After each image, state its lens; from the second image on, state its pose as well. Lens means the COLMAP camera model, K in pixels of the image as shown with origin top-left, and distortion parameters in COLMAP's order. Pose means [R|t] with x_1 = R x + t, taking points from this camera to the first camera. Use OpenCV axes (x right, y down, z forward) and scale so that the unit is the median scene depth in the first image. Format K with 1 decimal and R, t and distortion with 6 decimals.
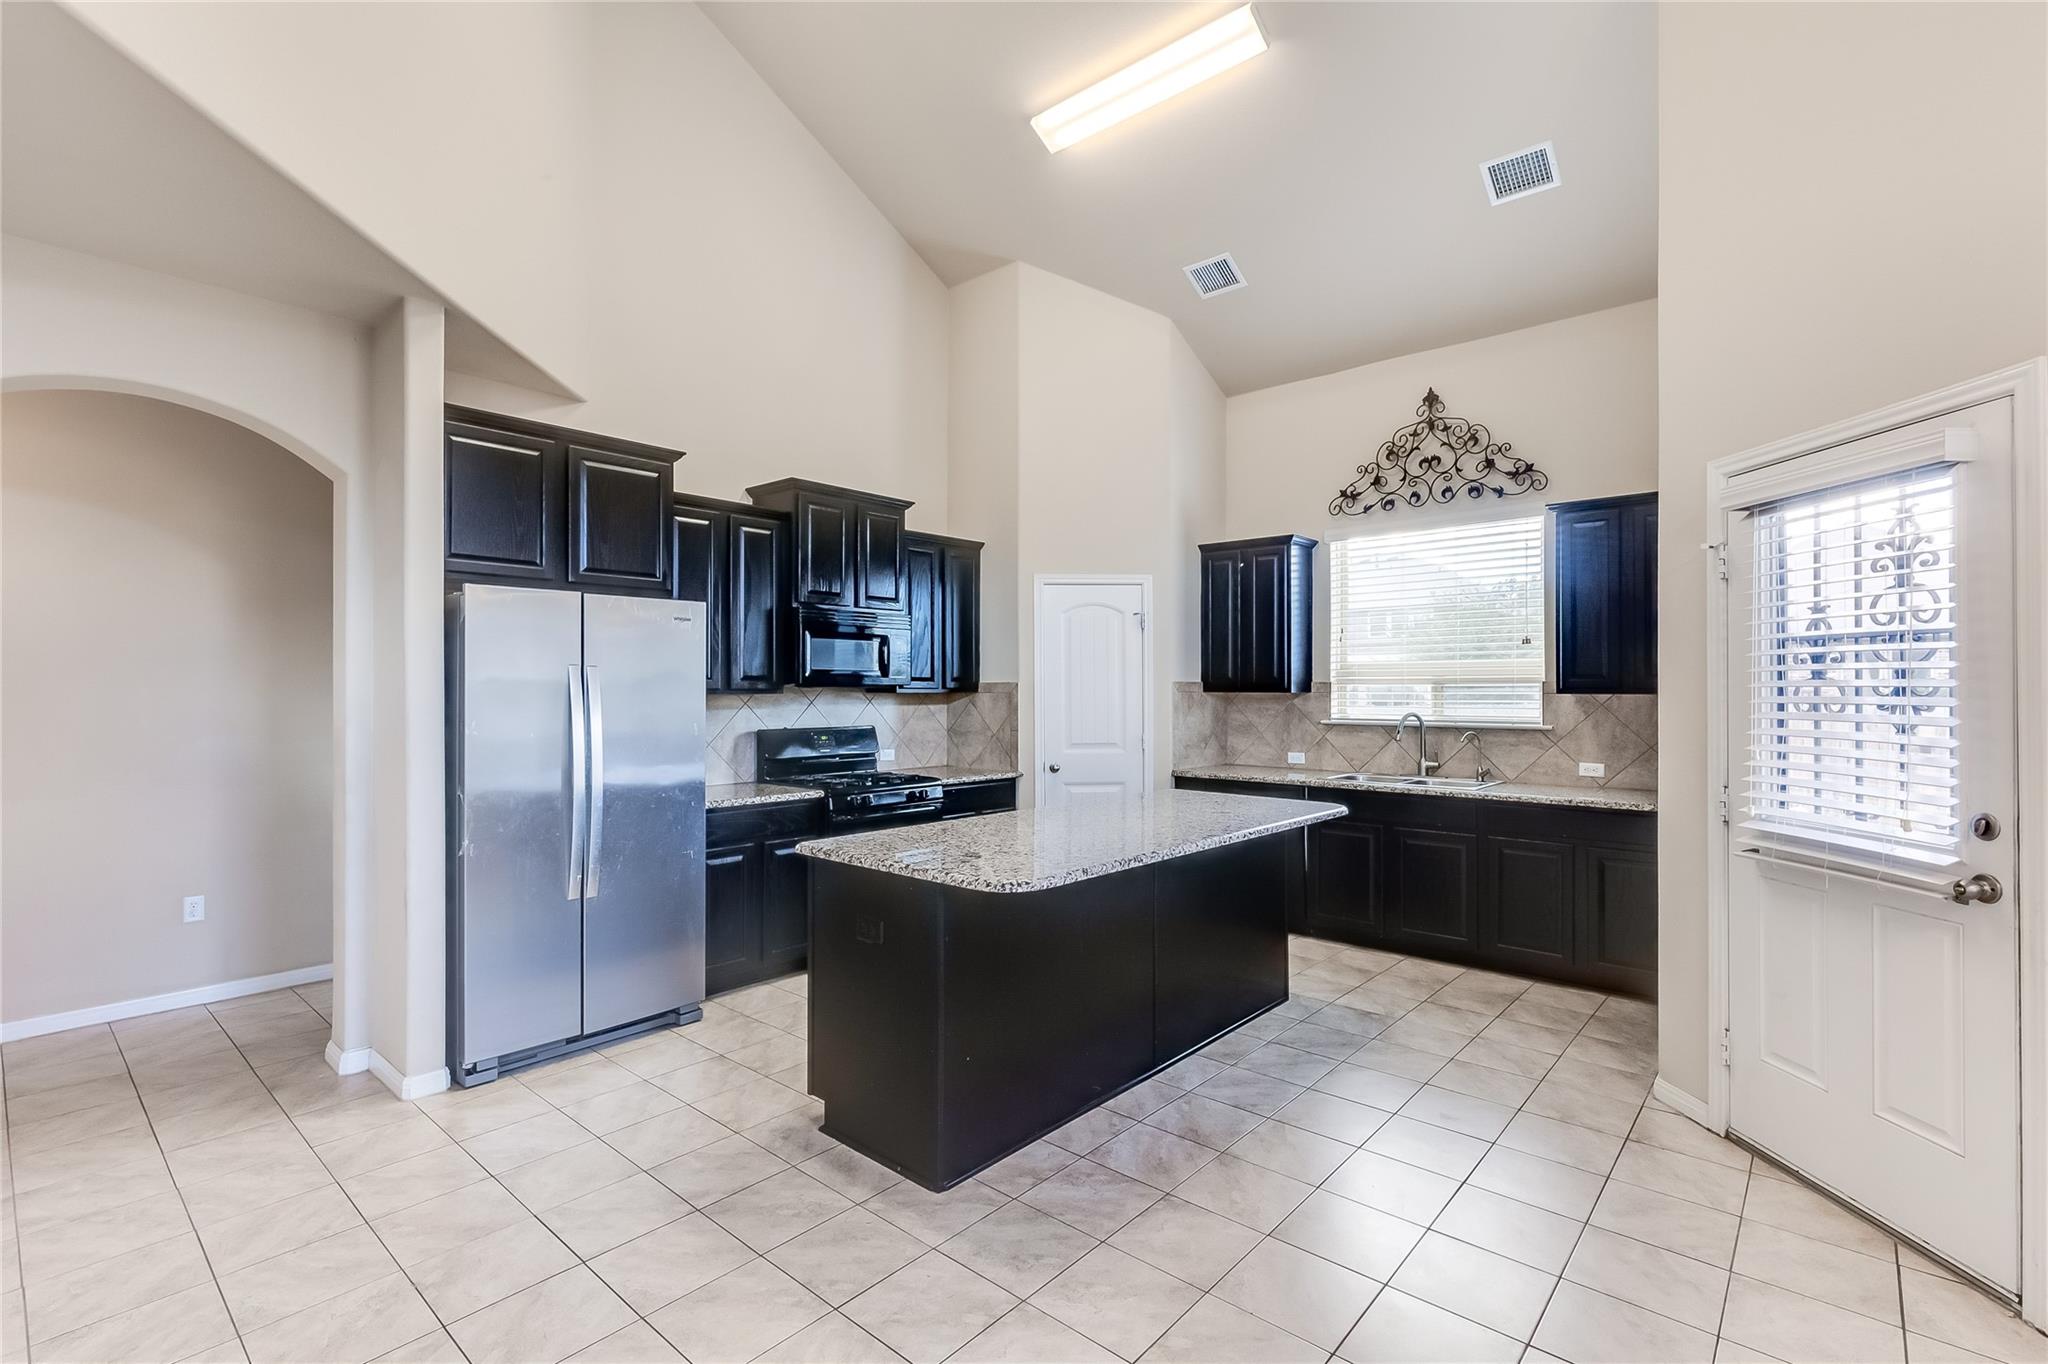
lens RADIAL K [[926.9, 0, 1023.6], [0, 926.9, 684.8], [0, 0, 1]] dist [0.004223, -0.000038]
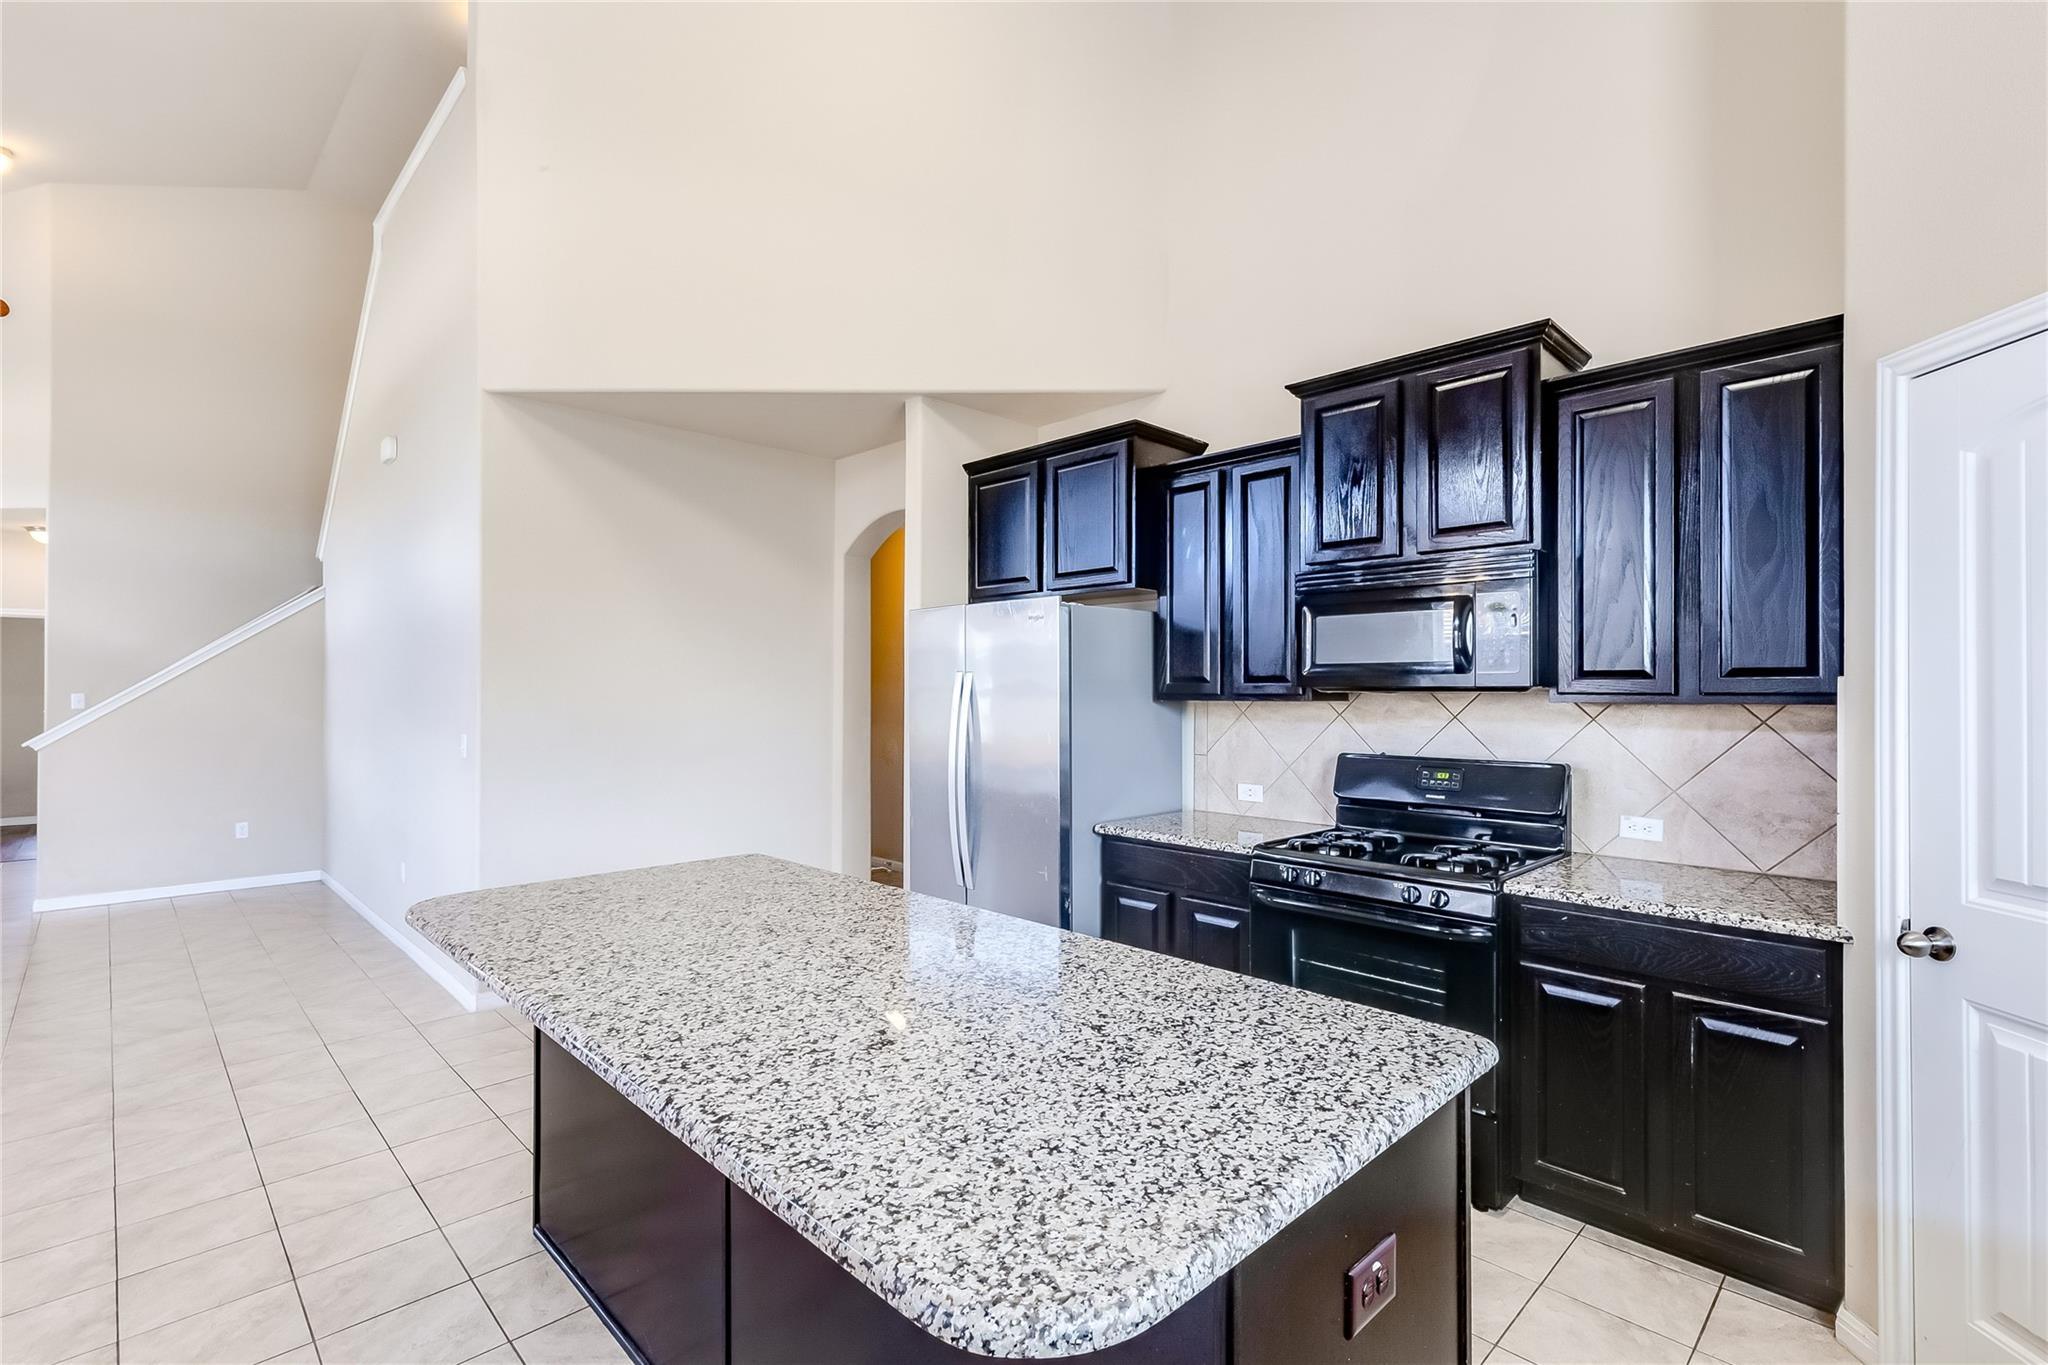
lens RADIAL K [[926.9, 0, 1030.7], [0, 926.9, 695.4], [0, 0, 1]] dist [0.004223, -0.000038]
pose [[-0.068871, 0.005380, -0.997611, 0.408699], [0.002426, 0.999983, 0.005226, 0.001428], [0.997623, -0.002060, -0.068883, 0.788335]]
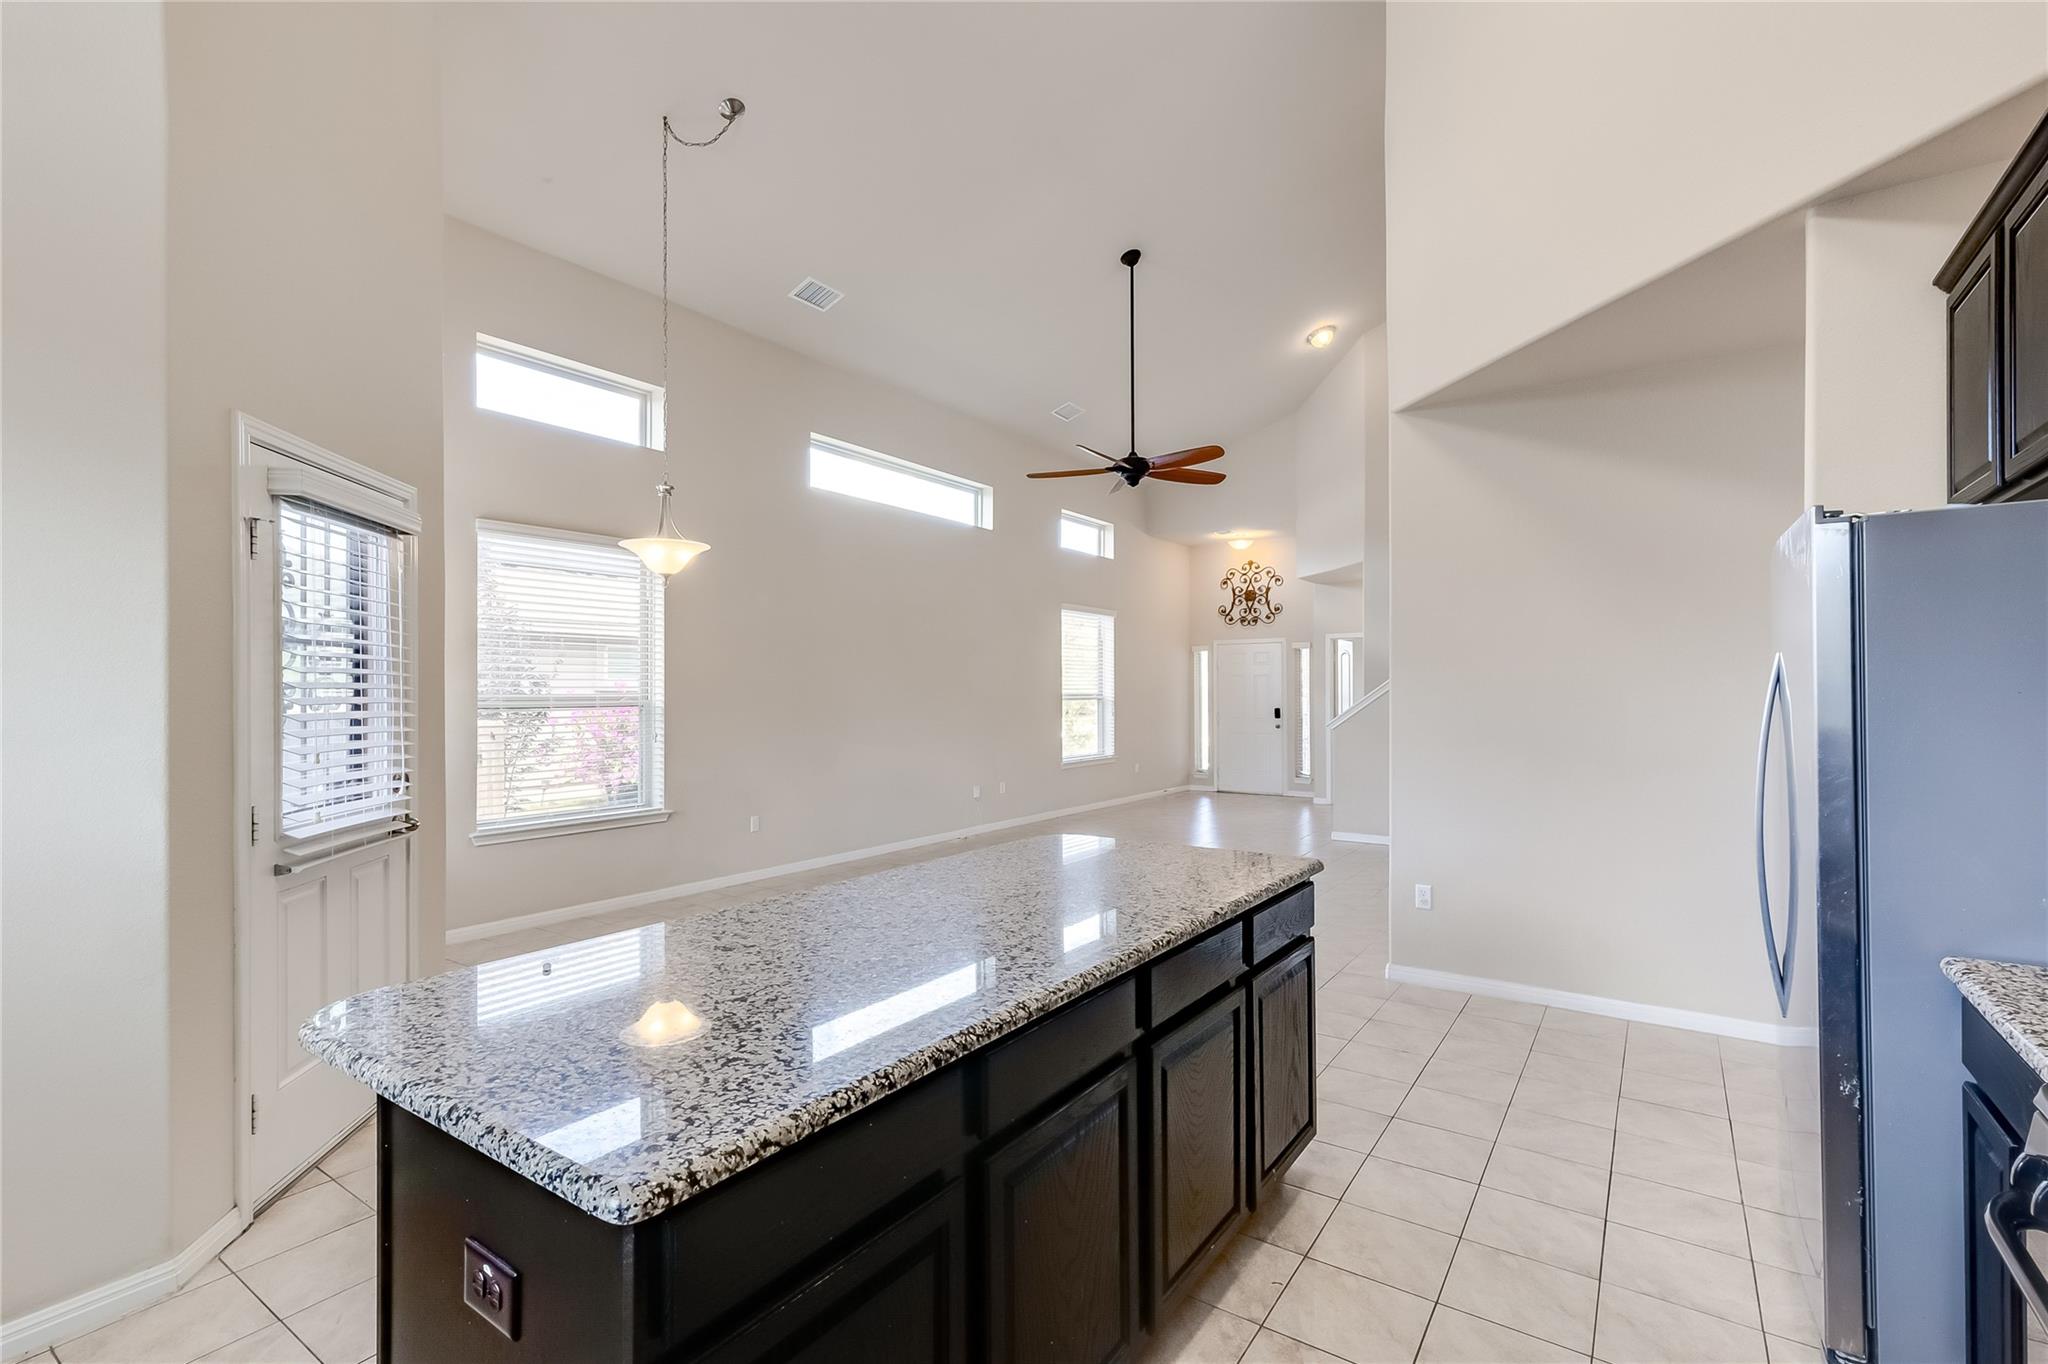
lens RADIAL K [[926.9, 0, 1031.2], [0, 926.9, 685.3], [0, 0, 1]] dist [0.004223, -0.000038]
pose [[-0.992359, 0.002764, -0.123356, 0.087654], [0.004039, 0.999941, -0.010093, 0.005762], [0.123321, -0.010515, -0.992311, 1.082119]]
